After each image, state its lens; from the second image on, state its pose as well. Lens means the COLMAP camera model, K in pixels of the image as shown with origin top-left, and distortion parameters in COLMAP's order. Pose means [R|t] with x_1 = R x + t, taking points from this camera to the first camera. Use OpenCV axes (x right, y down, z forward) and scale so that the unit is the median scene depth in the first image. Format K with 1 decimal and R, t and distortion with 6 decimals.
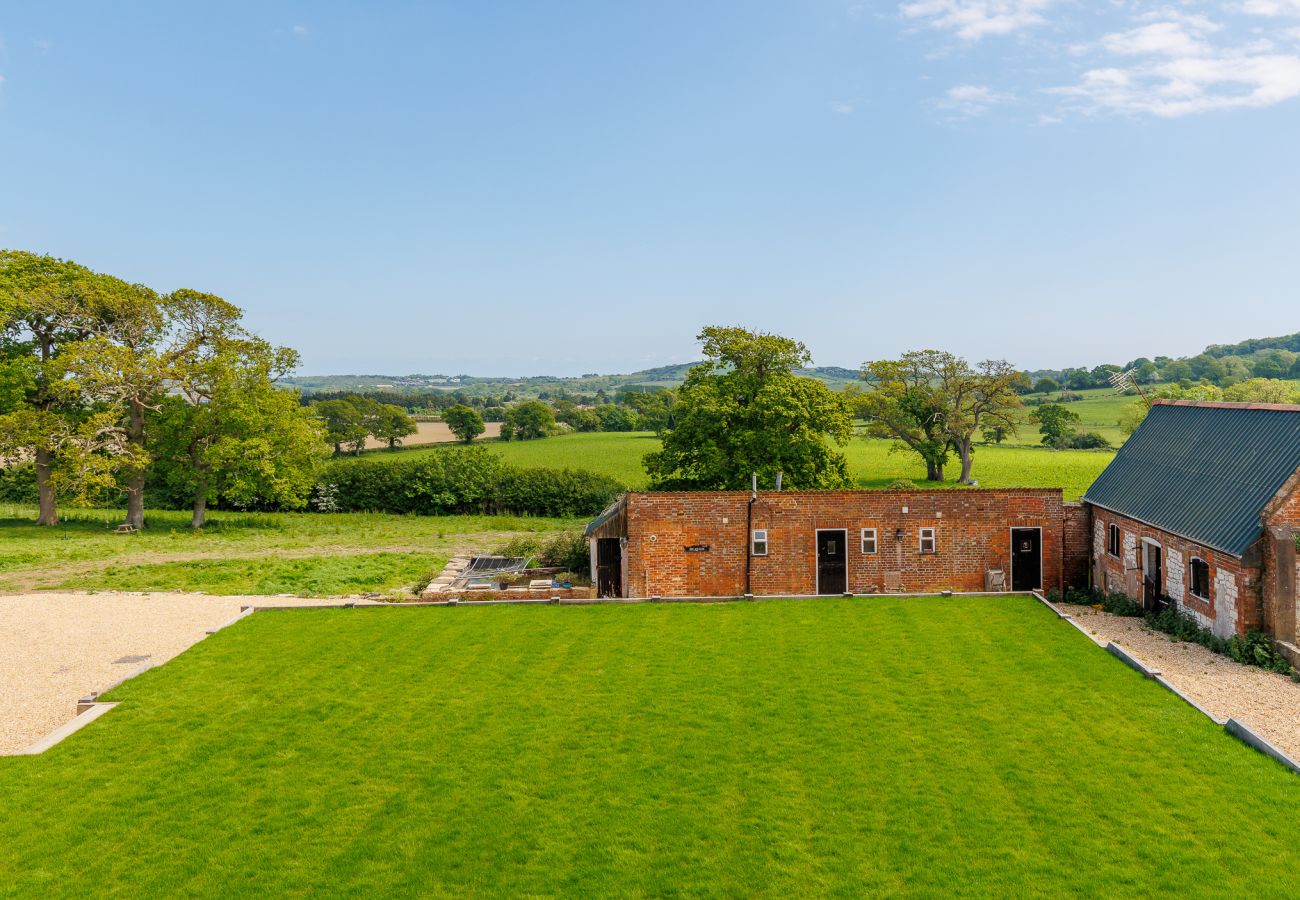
lens RADIAL K [[880.7, 0, 614.7], [0, 880.7, 372.8], [0, 0, 1]] dist [0.001369, -0.000794]
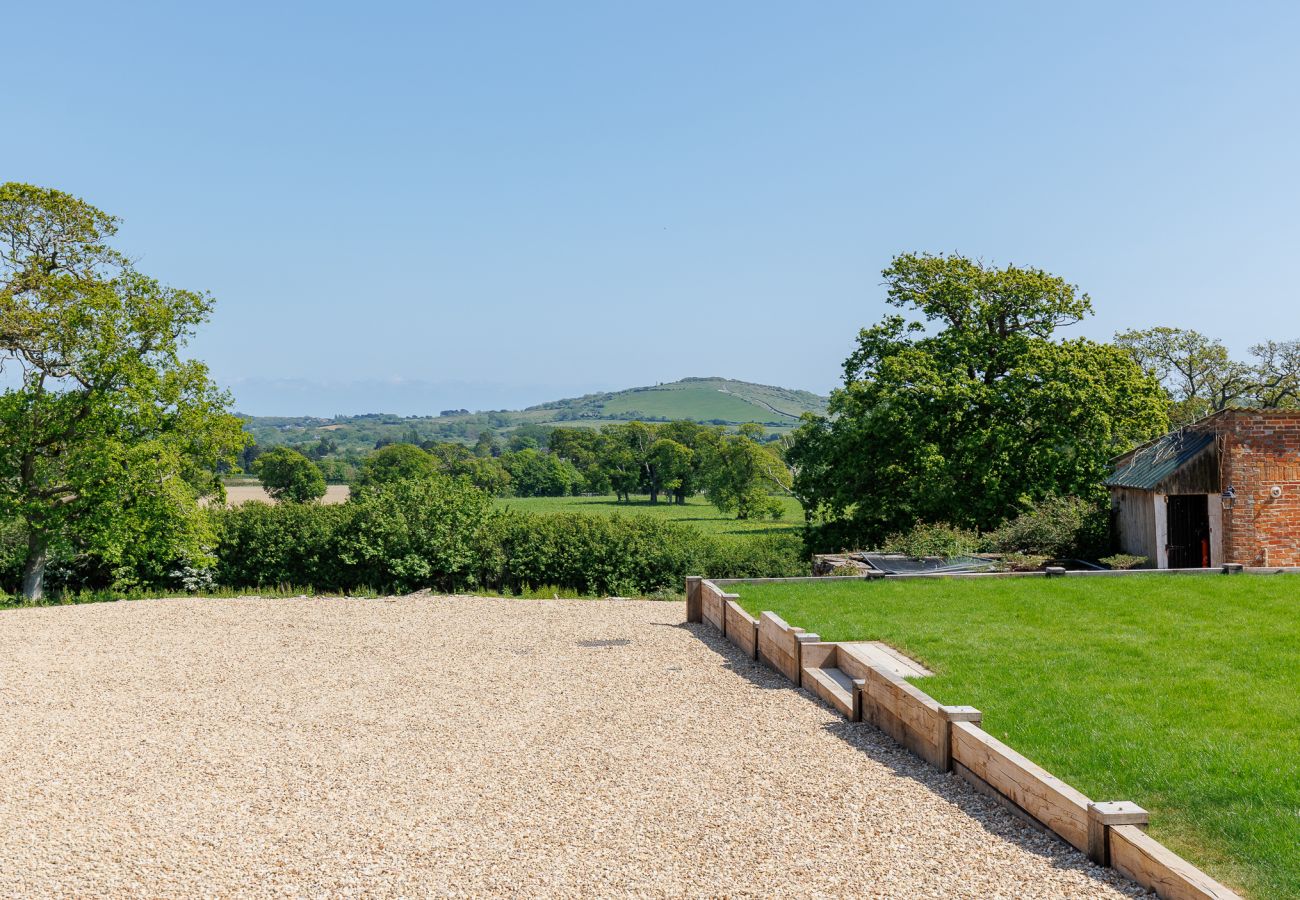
lens RADIAL K [[1499.2, 0, 559.2], [0, 1499.2, 359.1], [0, 0, 1]] dist [0.013509, 0.015035]
pose [[0.999259, -0.003356, 0.038353, -0.175156], [0.004551, 0.999505, -0.031117, 0.050610], [-0.038229, 0.031268, 0.998780, 0.020124]]
